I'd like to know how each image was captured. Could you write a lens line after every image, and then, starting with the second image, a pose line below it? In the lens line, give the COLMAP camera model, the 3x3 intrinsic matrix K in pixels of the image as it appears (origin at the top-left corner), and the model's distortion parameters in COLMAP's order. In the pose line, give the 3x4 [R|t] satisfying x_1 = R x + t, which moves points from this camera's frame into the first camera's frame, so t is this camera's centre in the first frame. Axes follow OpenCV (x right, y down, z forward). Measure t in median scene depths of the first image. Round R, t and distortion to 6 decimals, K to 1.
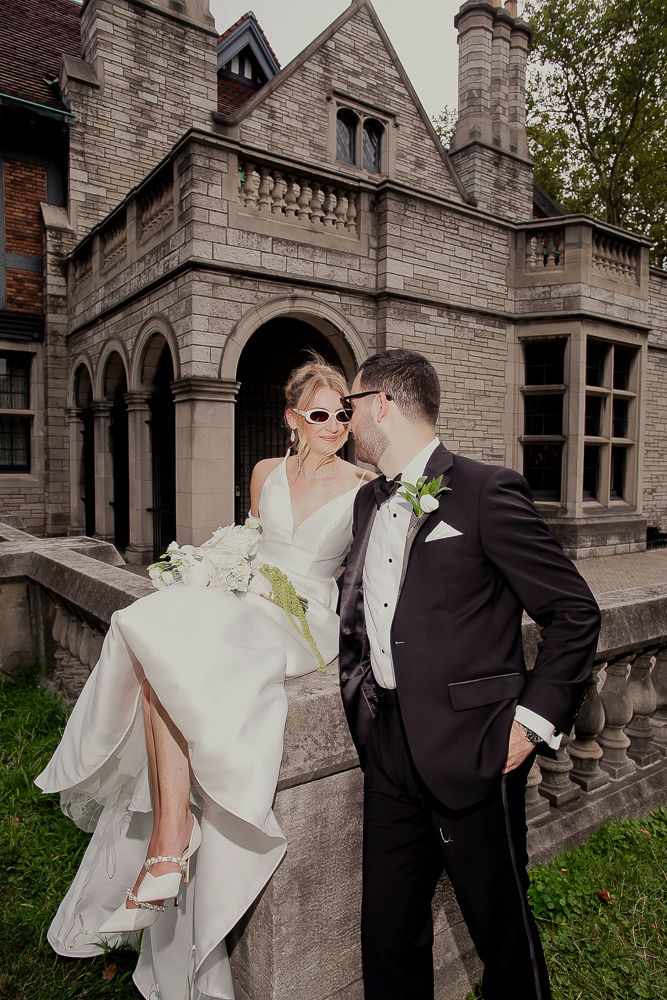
lens RADIAL K [[683.2, 0, 332.7], [0, 683.2, 503.9], [0, 0, 1]] dist [-0.042443, 0.035363]
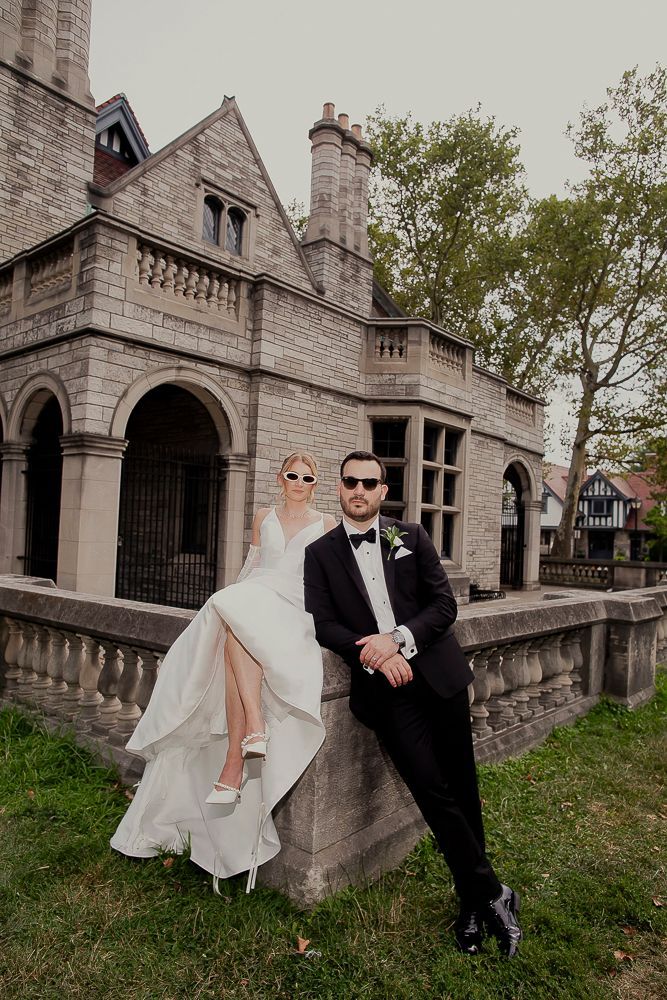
lens RADIAL K [[683.2, 0, 331.3], [0, 683.2, 501.1], [0, 0, 1]] dist [-0.042443, 0.035363]
pose [[0.968474, 0.042412, 0.245478, -0.065305], [-0.019017, 0.995112, -0.096901, 0.012508], [-0.248387, 0.089178, 0.964547, -0.088475]]
